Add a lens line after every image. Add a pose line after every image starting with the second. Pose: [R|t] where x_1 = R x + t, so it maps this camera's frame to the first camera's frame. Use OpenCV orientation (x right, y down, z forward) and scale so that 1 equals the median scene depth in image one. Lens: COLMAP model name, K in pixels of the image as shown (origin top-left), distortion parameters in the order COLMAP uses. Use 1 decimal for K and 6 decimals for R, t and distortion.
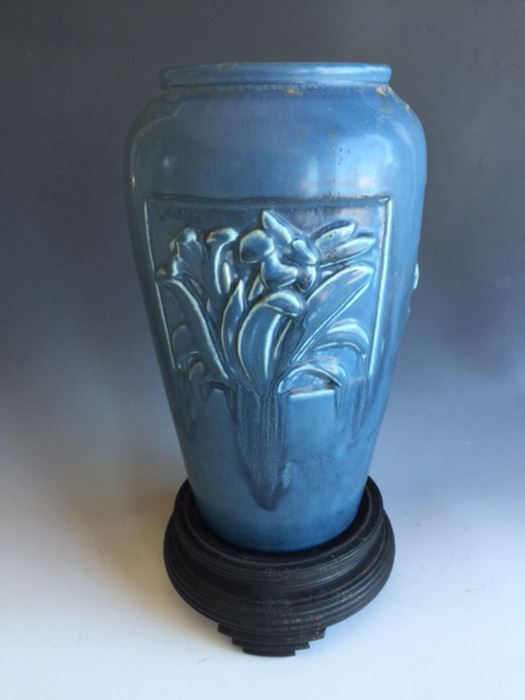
lens RADIAL K [[623.1, 0, 262.5], [0, 623.1, 350.0], [0, 0, 1]] dist [-0.000202, -0.002277]
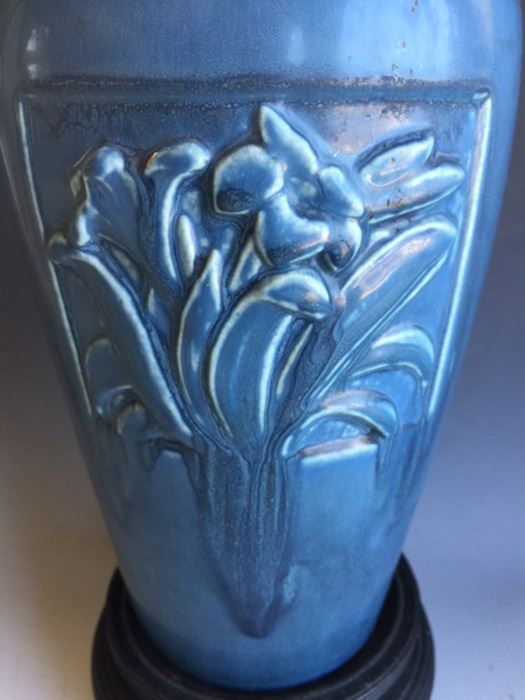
lens RADIAL K [[618.7, 0, 262.5], [0, 618.7, 350.0], [0, 0, 1]] dist [0.018853, 0.001699]
pose [[0.992971, -0.028727, 0.114819, -0.054400], [0.027150, 0.999515, 0.015276, -0.035726], [-0.115202, -0.012051, 0.993269, 0.469677]]
